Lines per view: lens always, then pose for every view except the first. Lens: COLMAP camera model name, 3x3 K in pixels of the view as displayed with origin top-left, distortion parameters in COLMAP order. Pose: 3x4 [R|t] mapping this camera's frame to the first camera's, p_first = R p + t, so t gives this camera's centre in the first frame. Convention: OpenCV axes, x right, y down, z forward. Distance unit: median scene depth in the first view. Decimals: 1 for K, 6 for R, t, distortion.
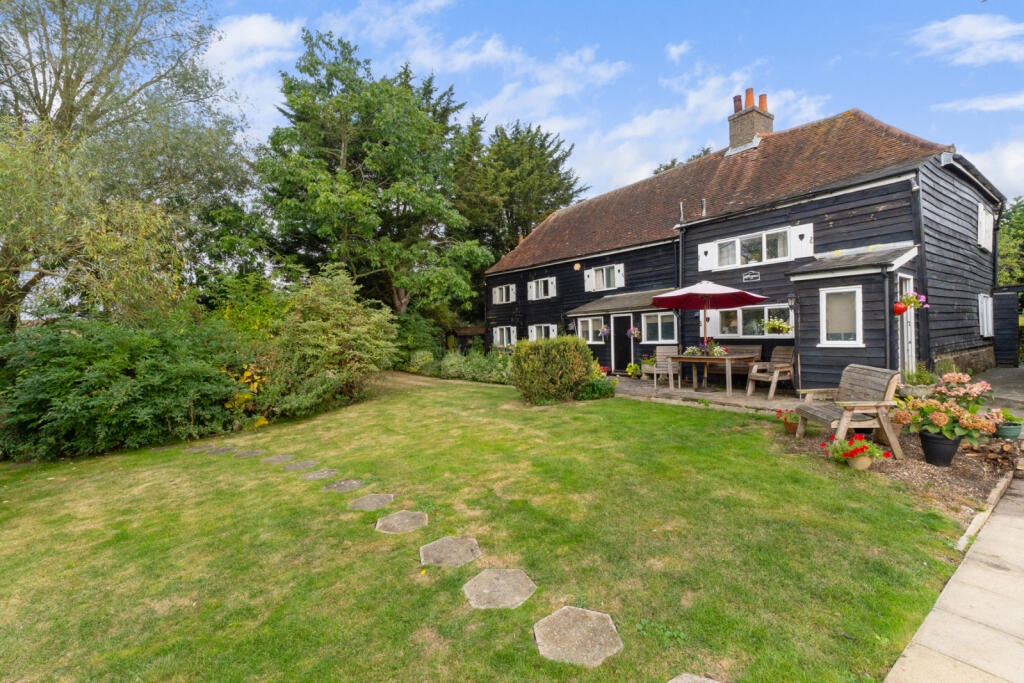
lens RADIAL K [[456.2, 0, 512.0], [0, 456.2, 341.5], [0, 0, 1]] dist [-0.003428, -0.000131]
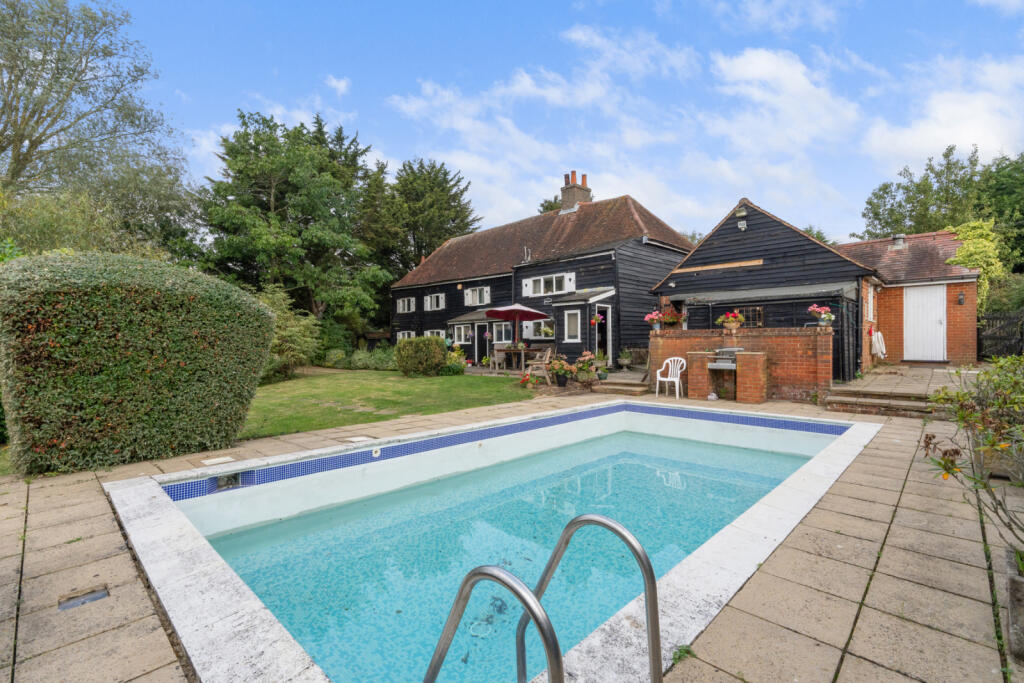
lens RADIAL K [[468.7, 0, 512.0], [0, 468.7, 341.5], [0, 0, 1]] dist [-0.000804, 0.000122]
pose [[0.985612, 0.012491, 0.168559, 0.079151], [-0.009281, 0.999761, -0.019817, 0.025174], [-0.168766, 0.017967, 0.985492, -0.441904]]
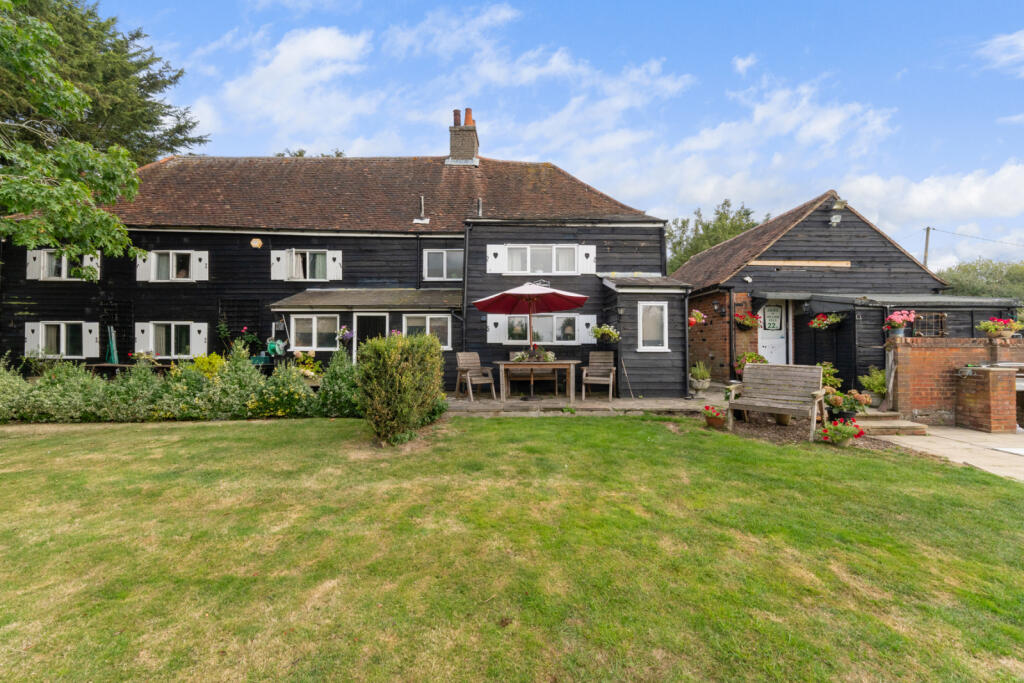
lens RADIAL K [[440.5, 0, 535.1], [0, 440.5, 338.0], [0, 0, 1]] dist [0.008731, -0.000021]
pose [[0.563183, 0.035455, 0.825571, -0.211594], [-0.002562, 0.999149, -0.041162, 0.012921], [-0.826328, 0.021067, 0.562795, 0.312499]]
